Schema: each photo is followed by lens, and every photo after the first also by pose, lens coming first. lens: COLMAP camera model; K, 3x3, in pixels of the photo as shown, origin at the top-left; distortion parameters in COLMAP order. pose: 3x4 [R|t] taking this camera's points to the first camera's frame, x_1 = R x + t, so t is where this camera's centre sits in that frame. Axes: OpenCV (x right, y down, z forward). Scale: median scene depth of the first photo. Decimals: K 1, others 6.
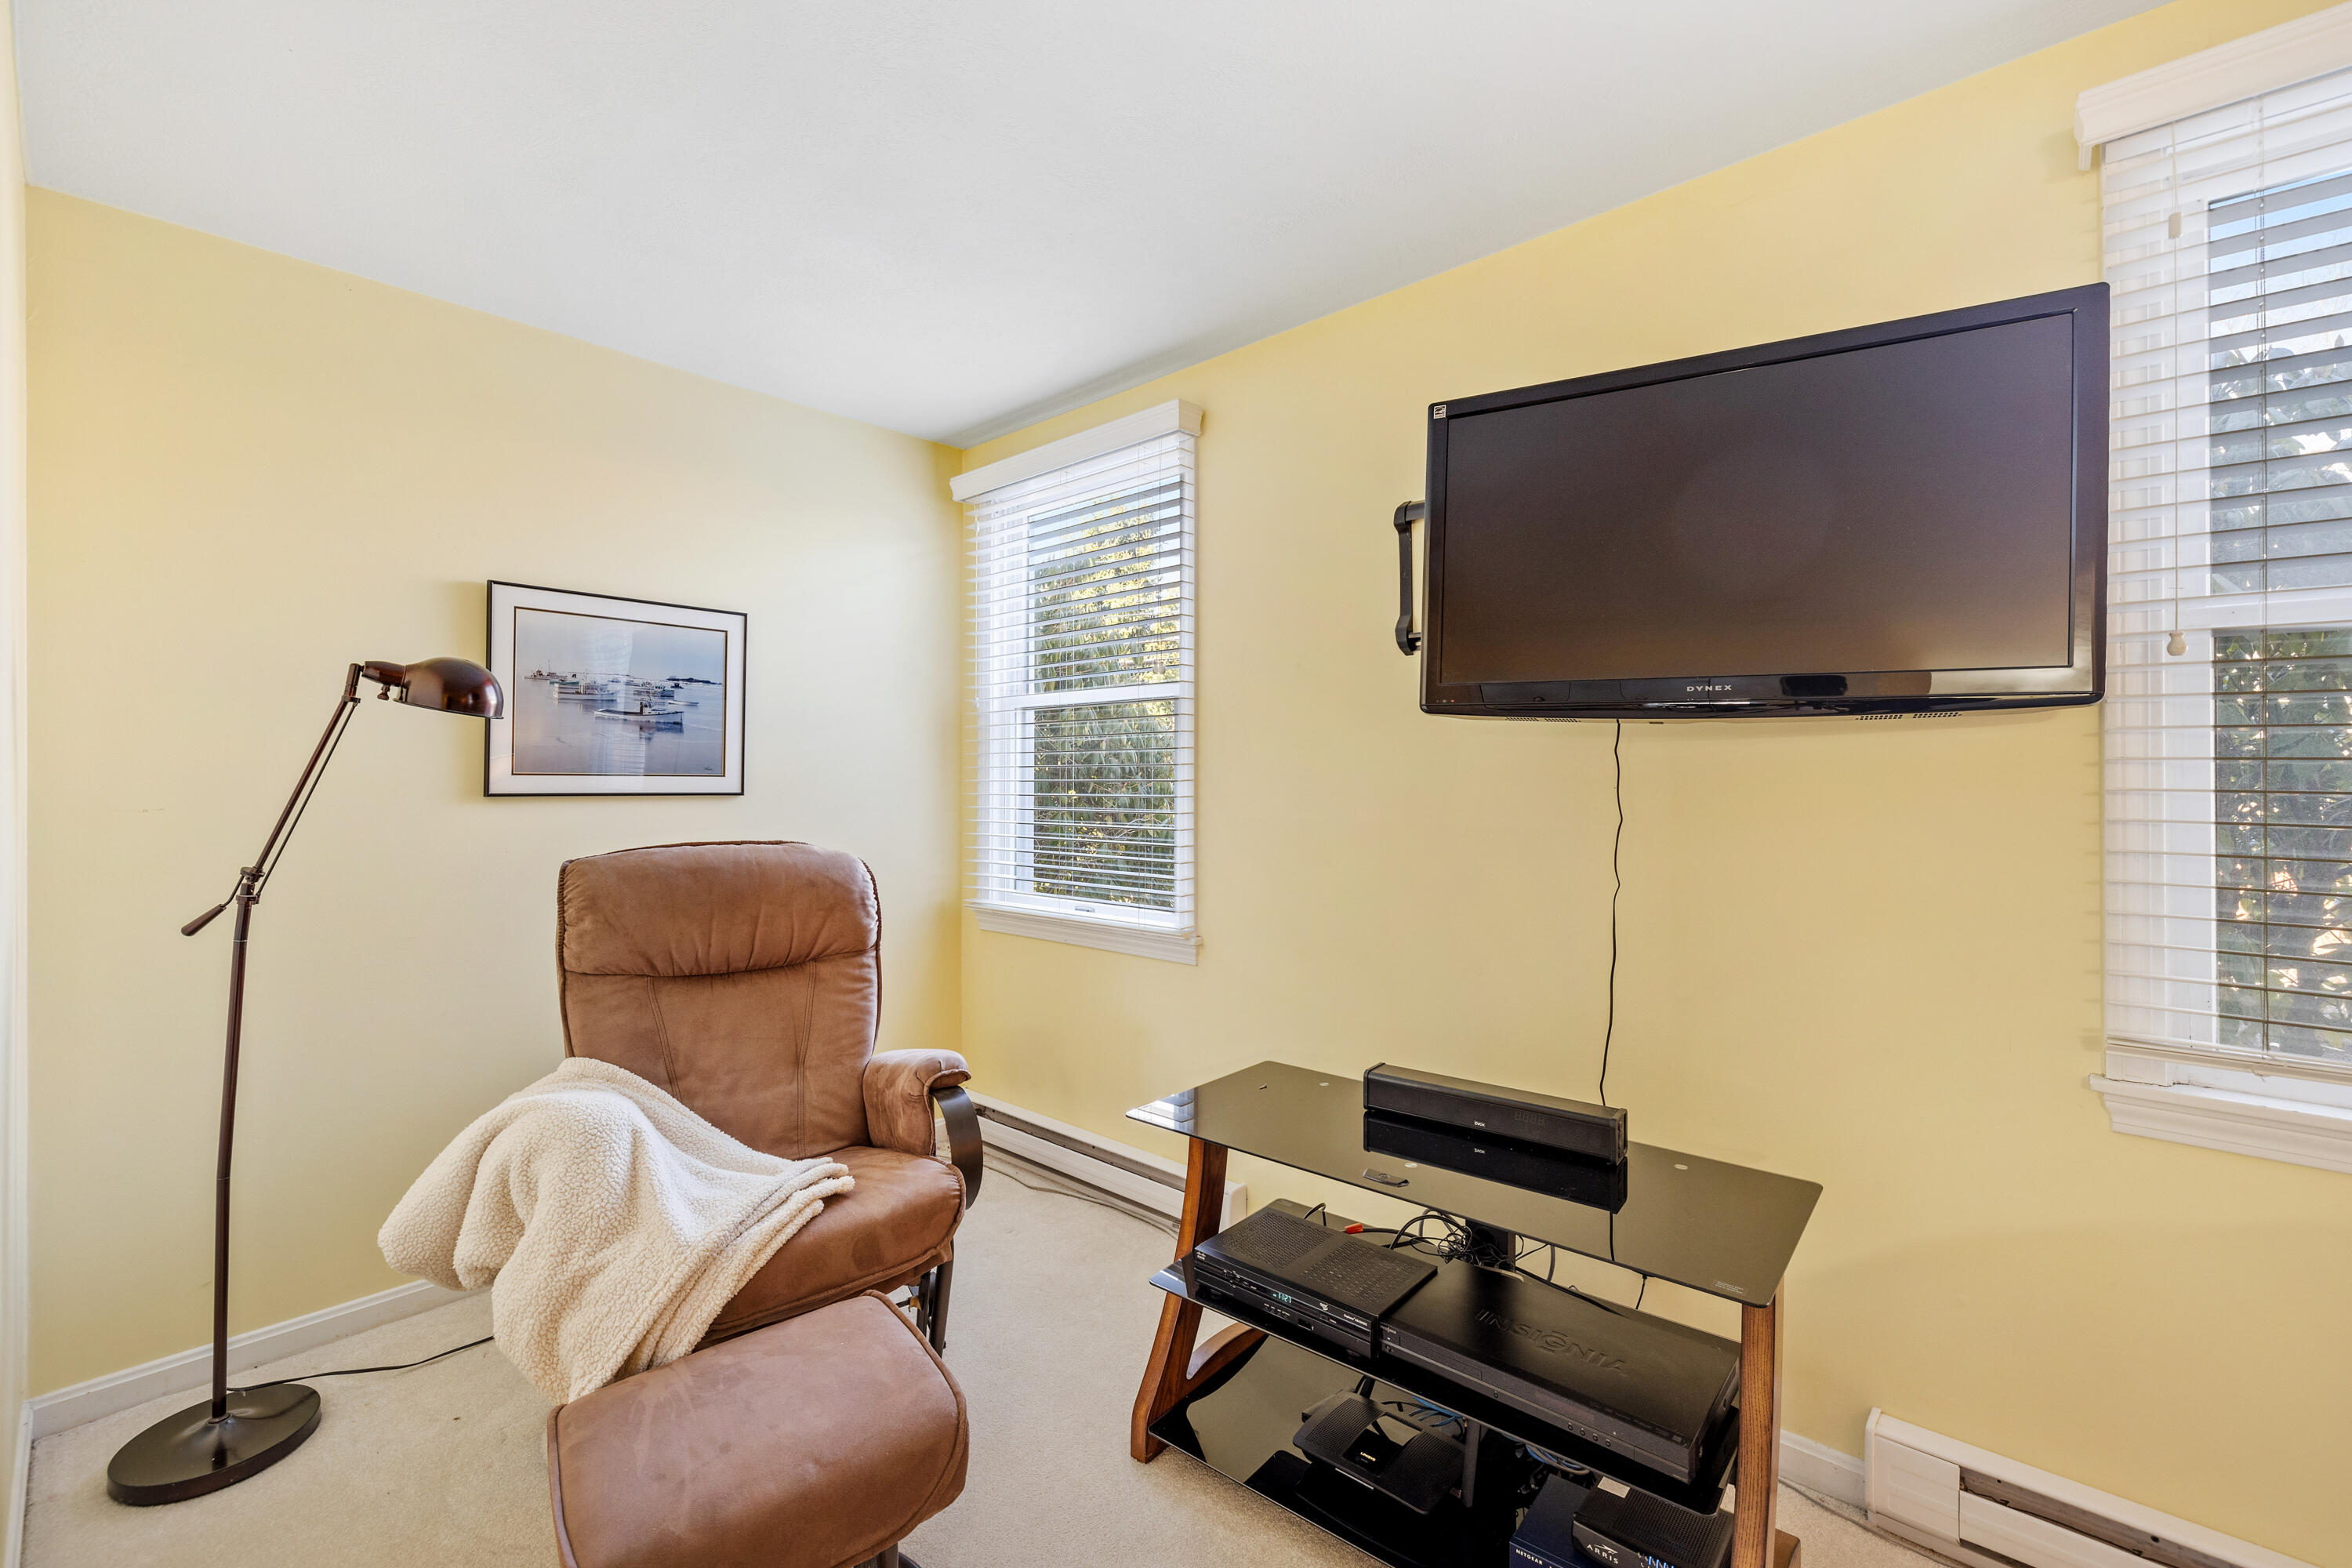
lens RADIAL K [[995.6, 0, 1179.6], [0, 995.6, 764.5], [0, 0, 1]] dist [-0.000598, 0.000297]
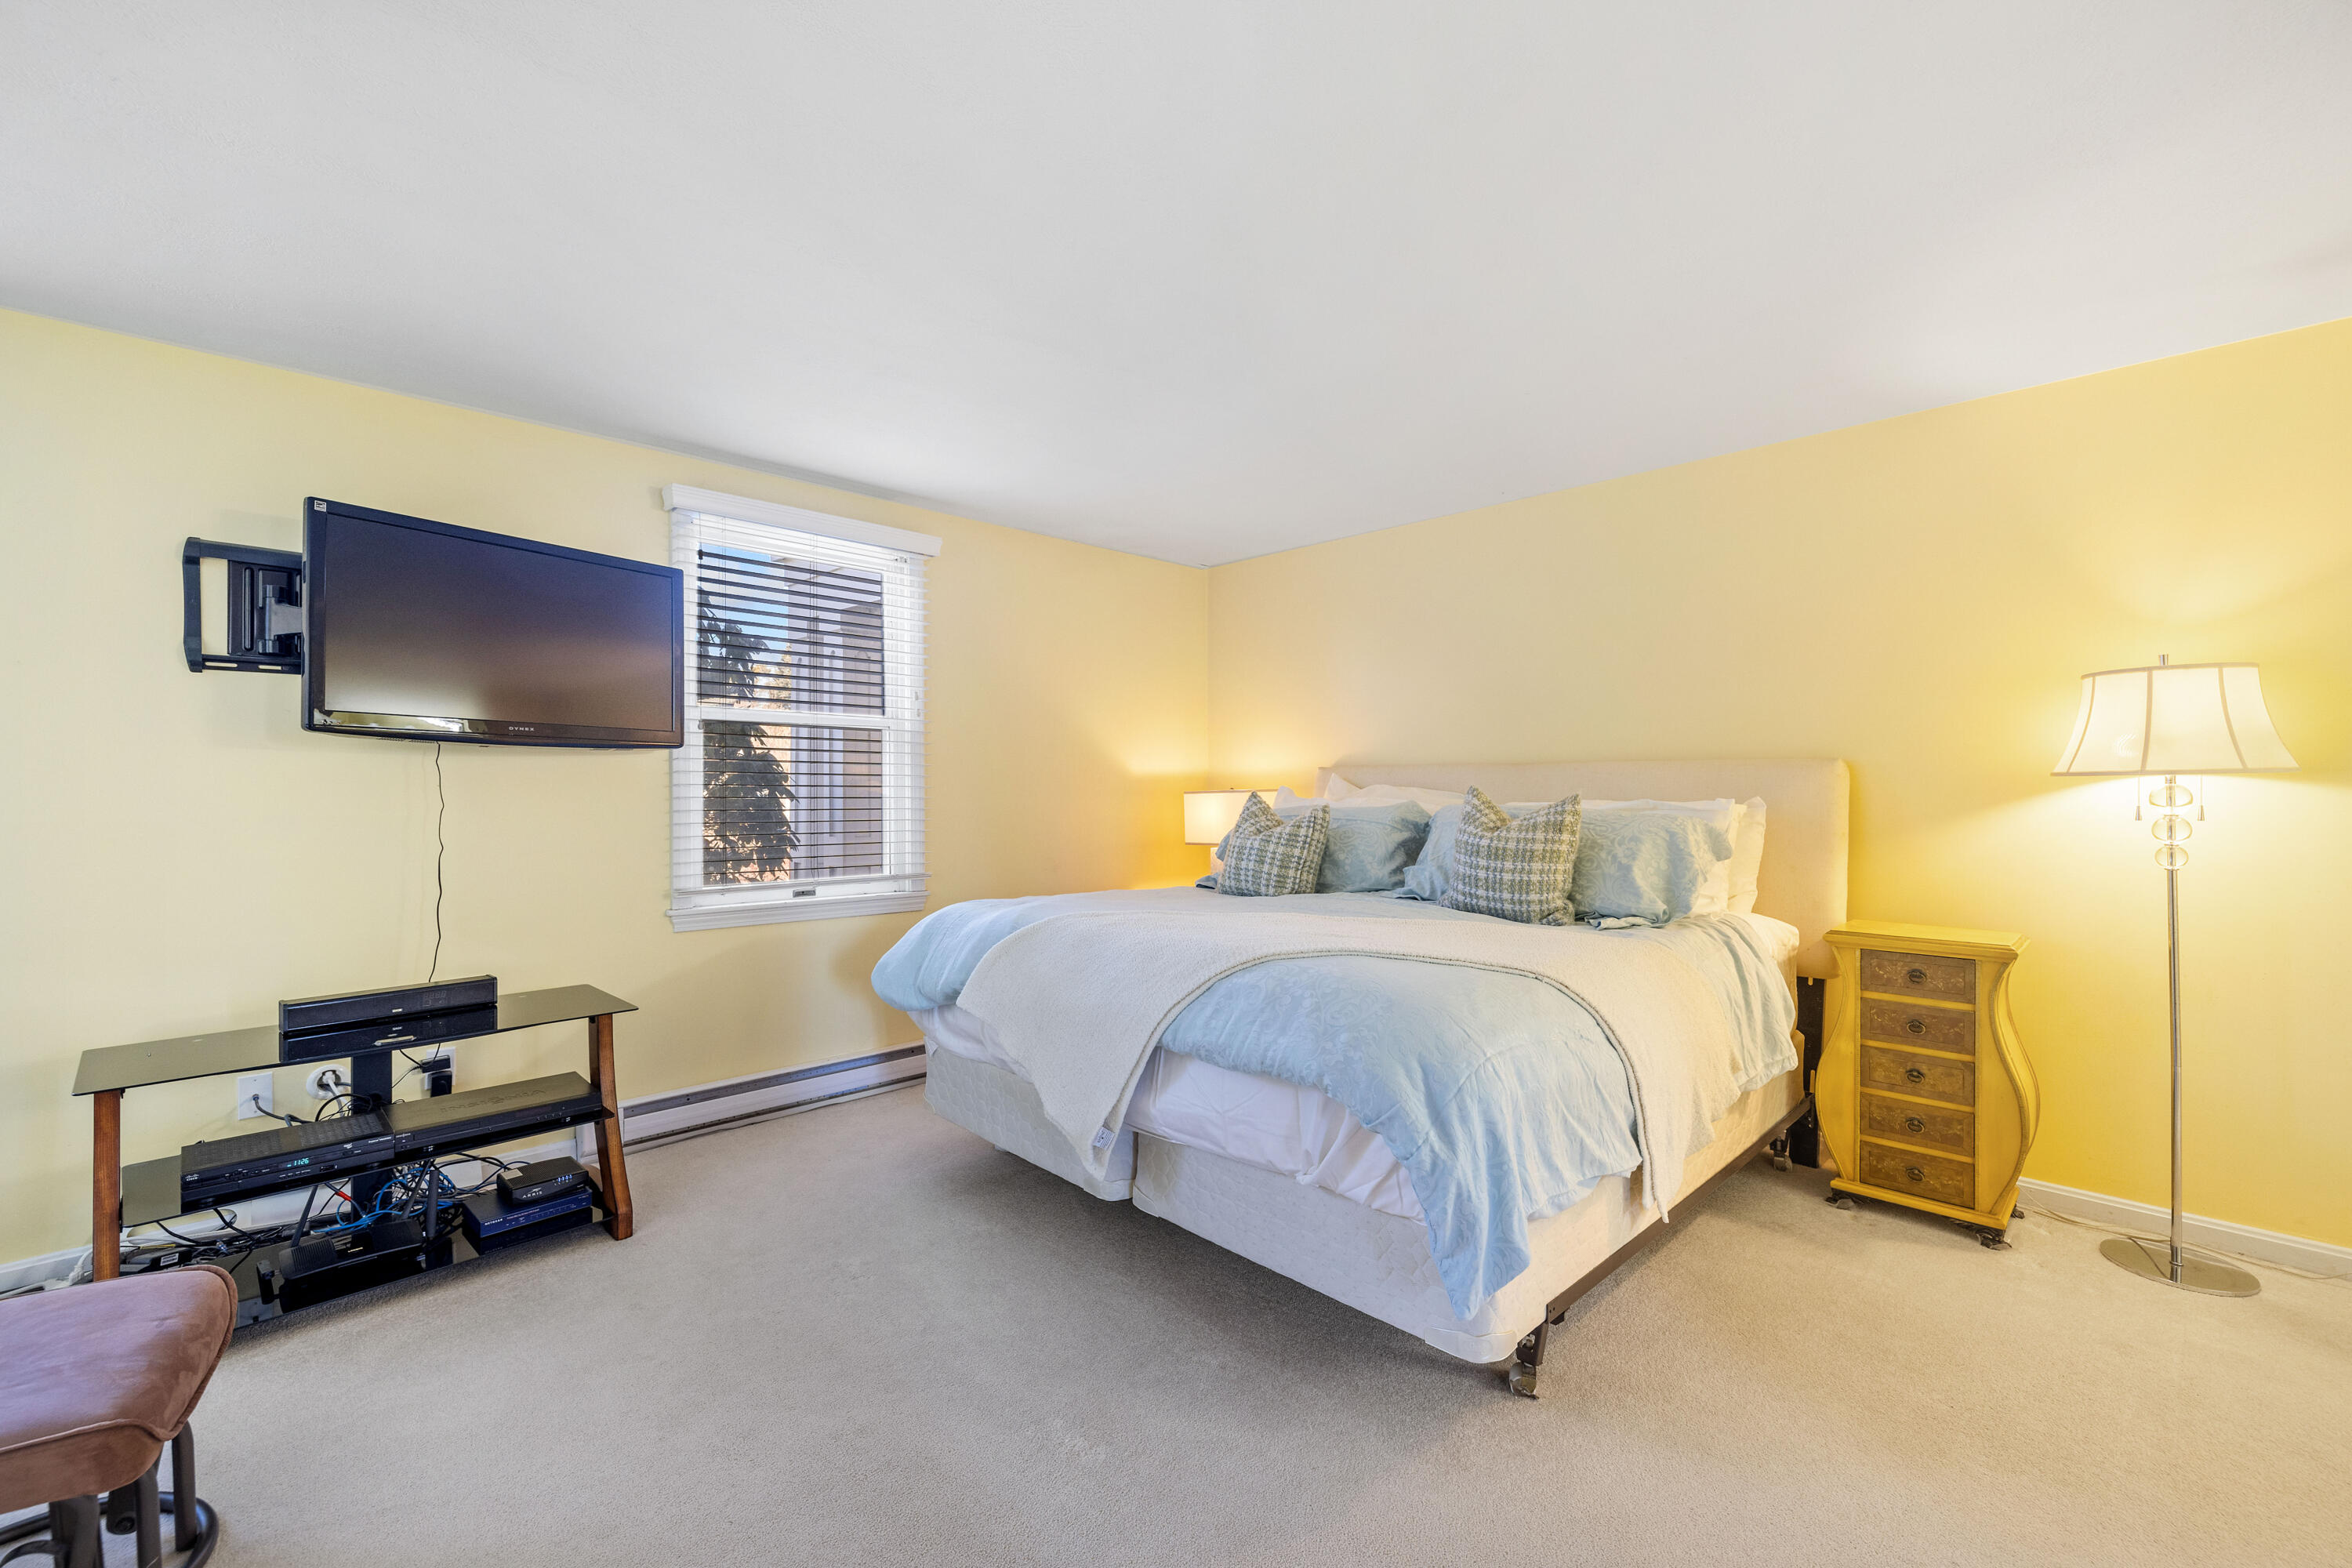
lens RADIAL K [[995.6, 0, 1179.6], [0, 995.6, 764.5], [0, 0, 1]] dist [-0.000598, 0.000297]
pose [[0.047423, 0.015861, 0.998749, -1.158544], [-0.012741, 0.999802, -0.015273, -0.002436], [-0.998794, -0.012001, 0.047616, -0.249520]]
